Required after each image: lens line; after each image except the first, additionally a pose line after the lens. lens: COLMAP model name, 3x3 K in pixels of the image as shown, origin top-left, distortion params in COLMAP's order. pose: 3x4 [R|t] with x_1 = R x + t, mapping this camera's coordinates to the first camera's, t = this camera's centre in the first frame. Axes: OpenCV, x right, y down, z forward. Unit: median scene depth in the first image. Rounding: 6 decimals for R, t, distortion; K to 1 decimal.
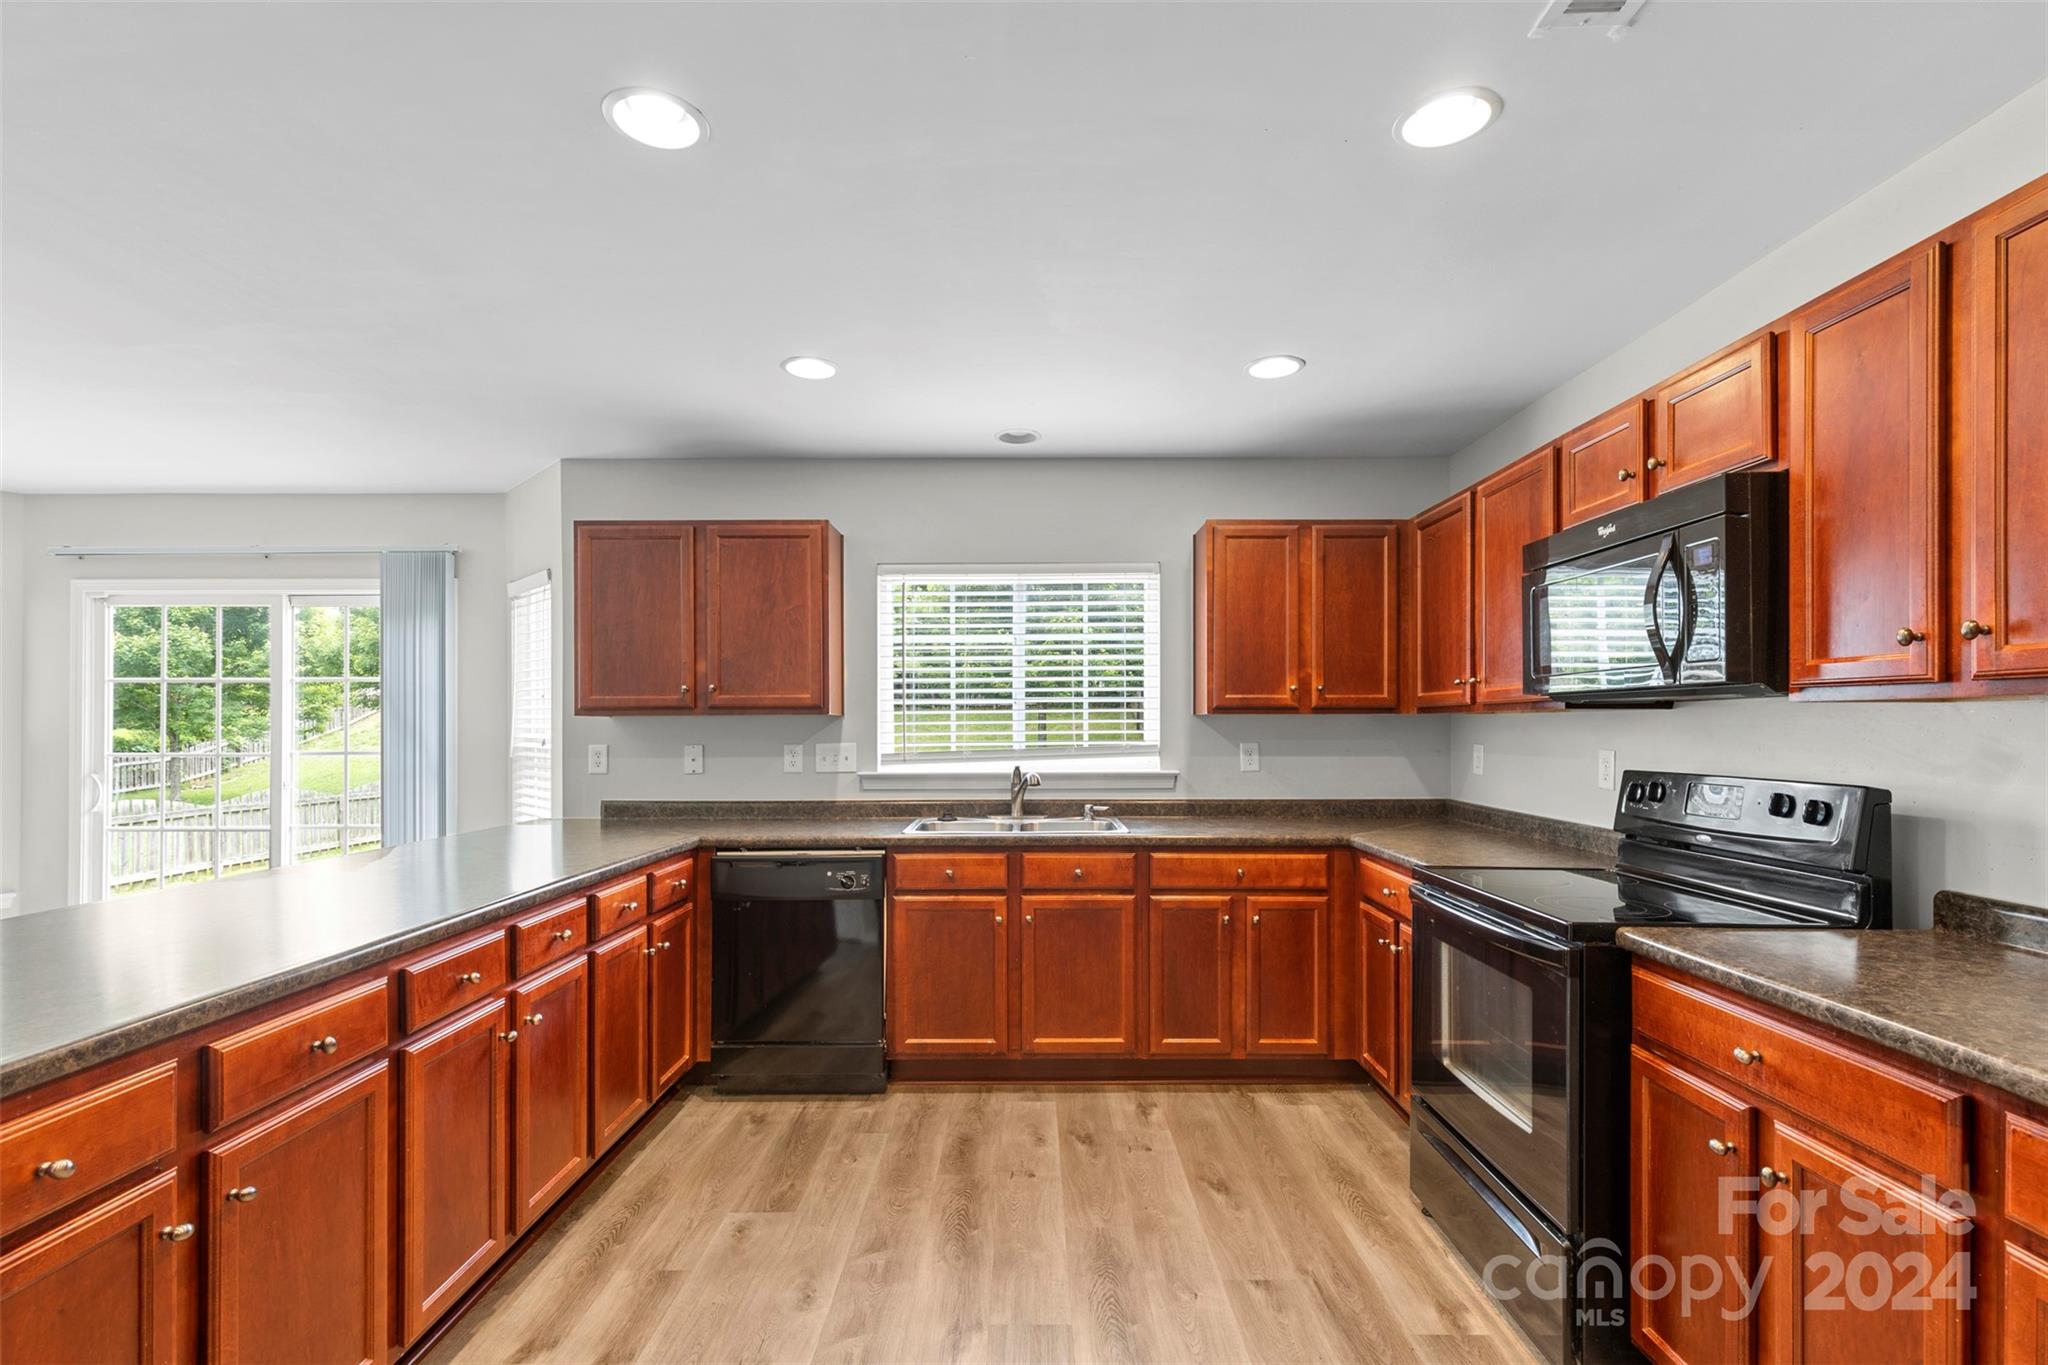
lens RADIAL K [[934.2, 0, 1033.2], [0, 934.2, 717.1], [0, 0, 1]] dist [0.005287, 0.000200]
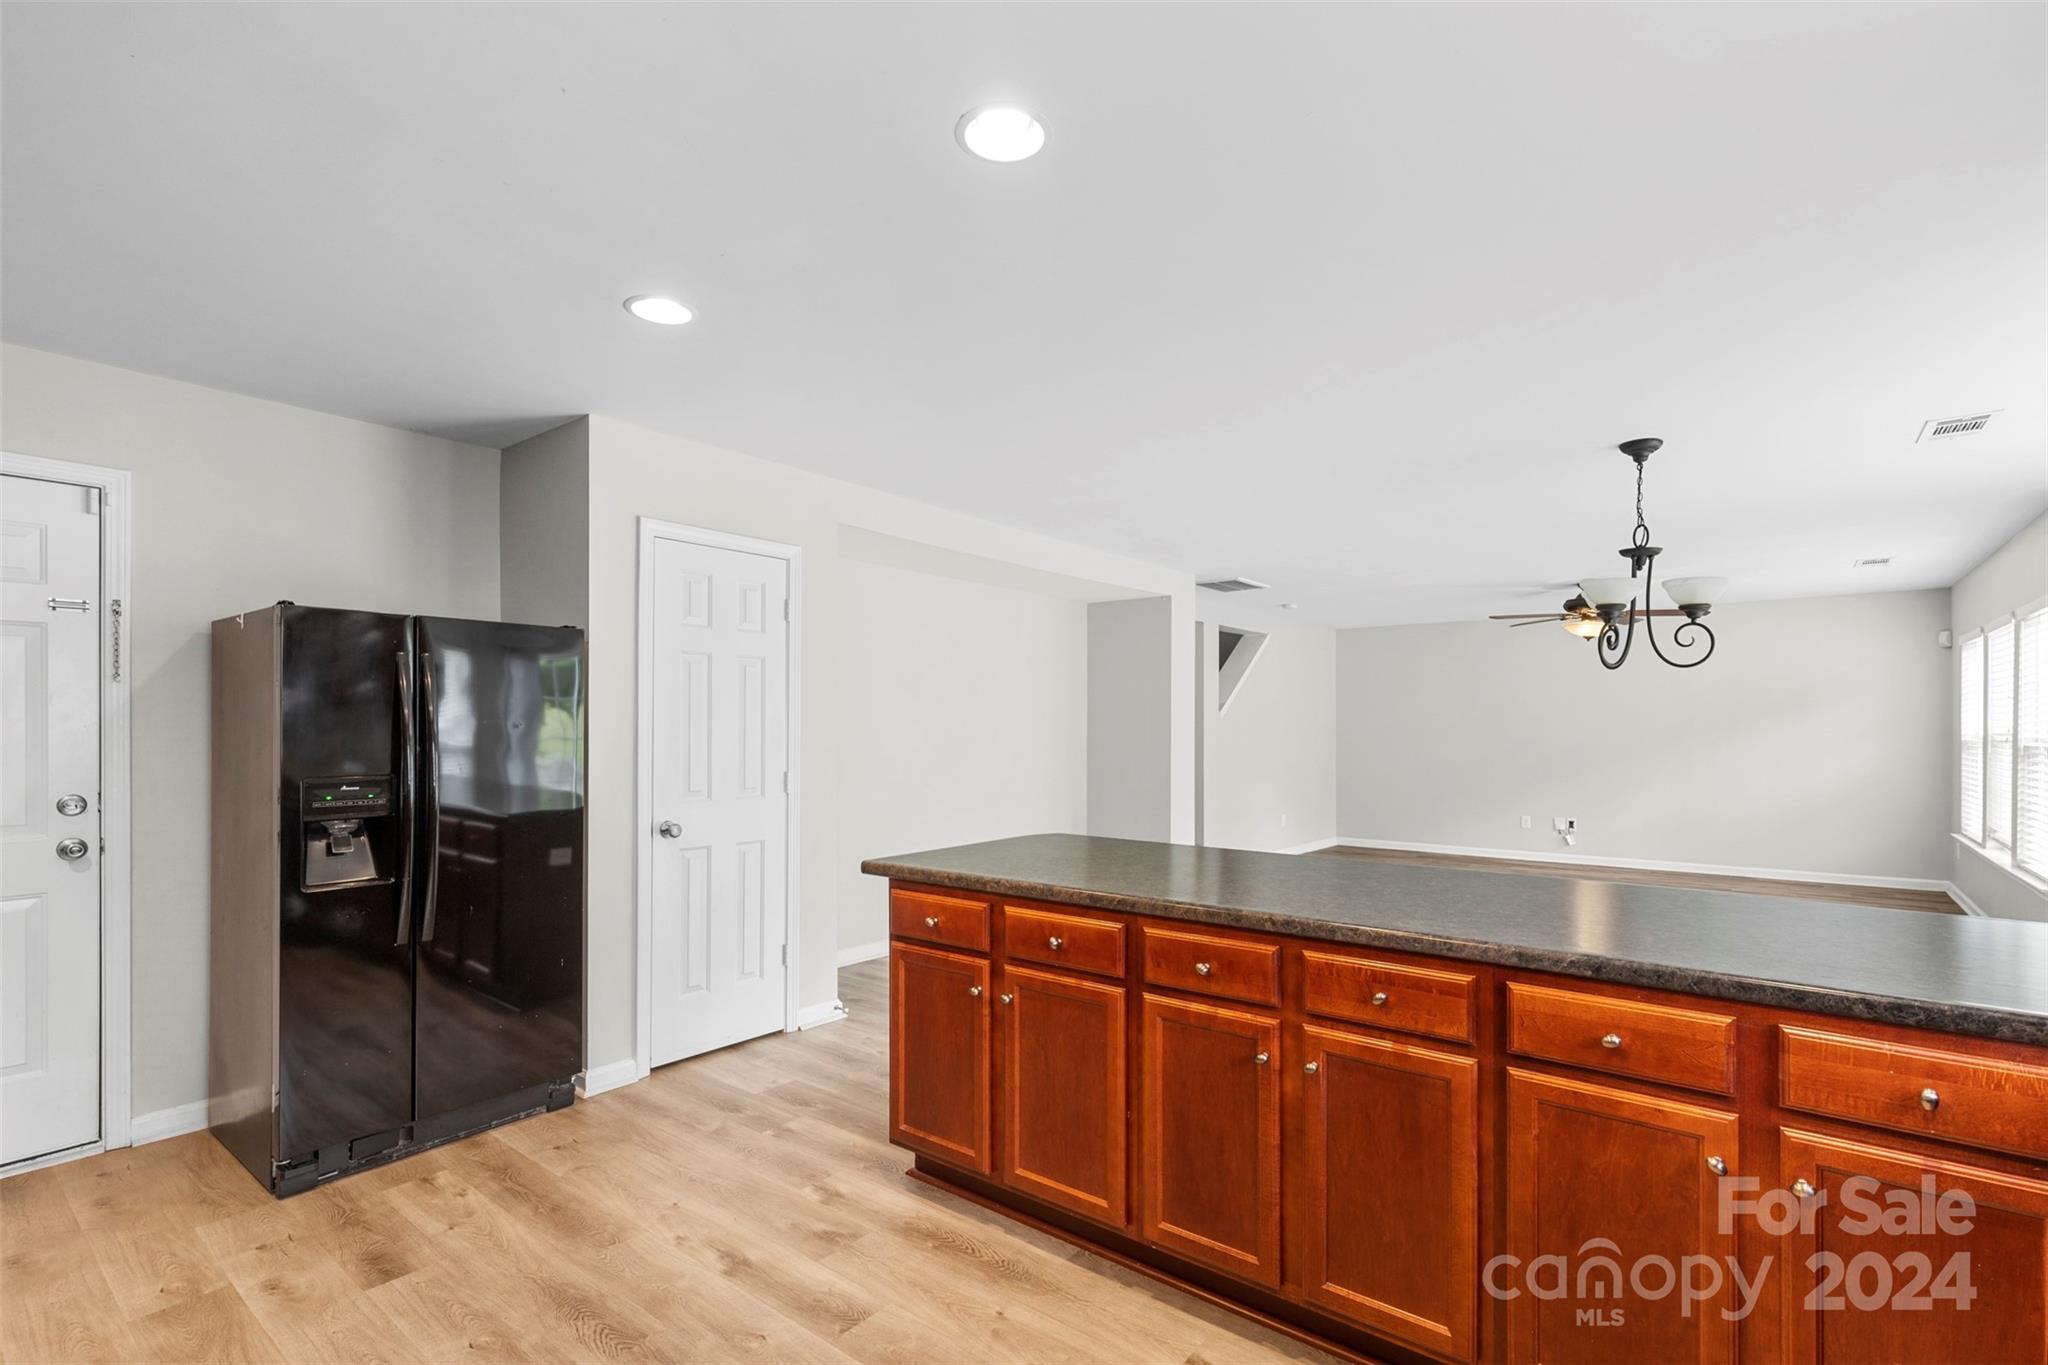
lens RADIAL K [[938.3, 0, 1035.7], [0, 938.3, 730.9], [0, 0, 1]] dist [0.005350, 0.000202]
pose [[-0.617521, 0.007570, -0.786518, 0.178144], [0.008704, 0.999958, 0.002791, 0.004478], [0.786506, -0.005122, -0.617561, 0.790658]]
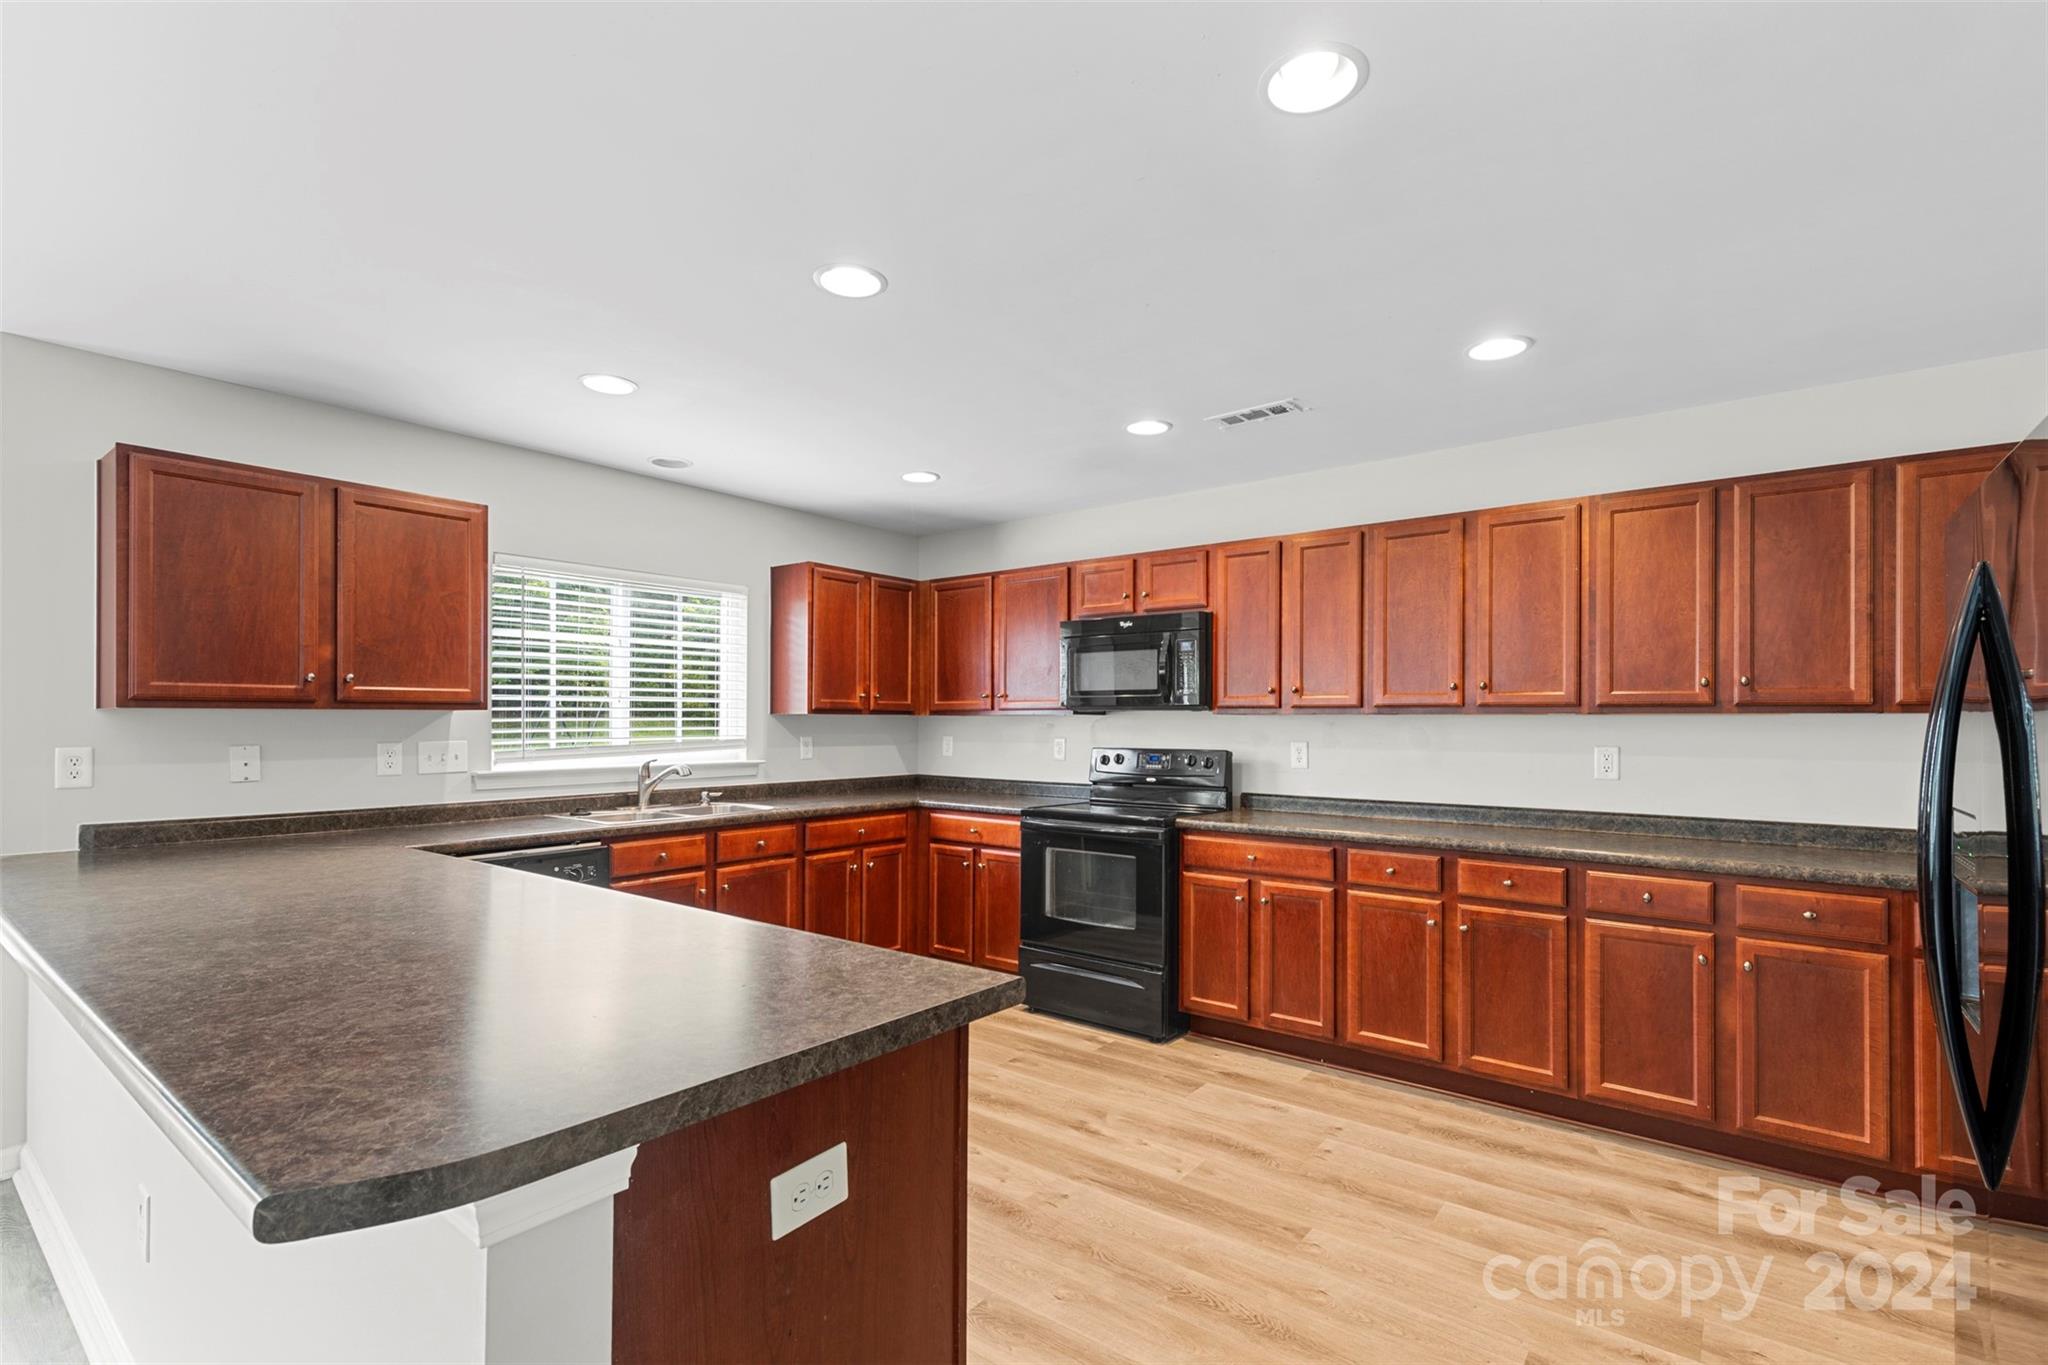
lens RADIAL K [[934.2, 0, 1033.2], [0, 934.2, 717.1], [0, 0, 1]] dist [0.005287, 0.000200]
pose [[0.615029, 0.008062, 0.788463, -0.630374], [-0.011002, 0.999938, -0.001642, -0.000689], [-0.788428, -0.007665, 0.615079, -0.025019]]
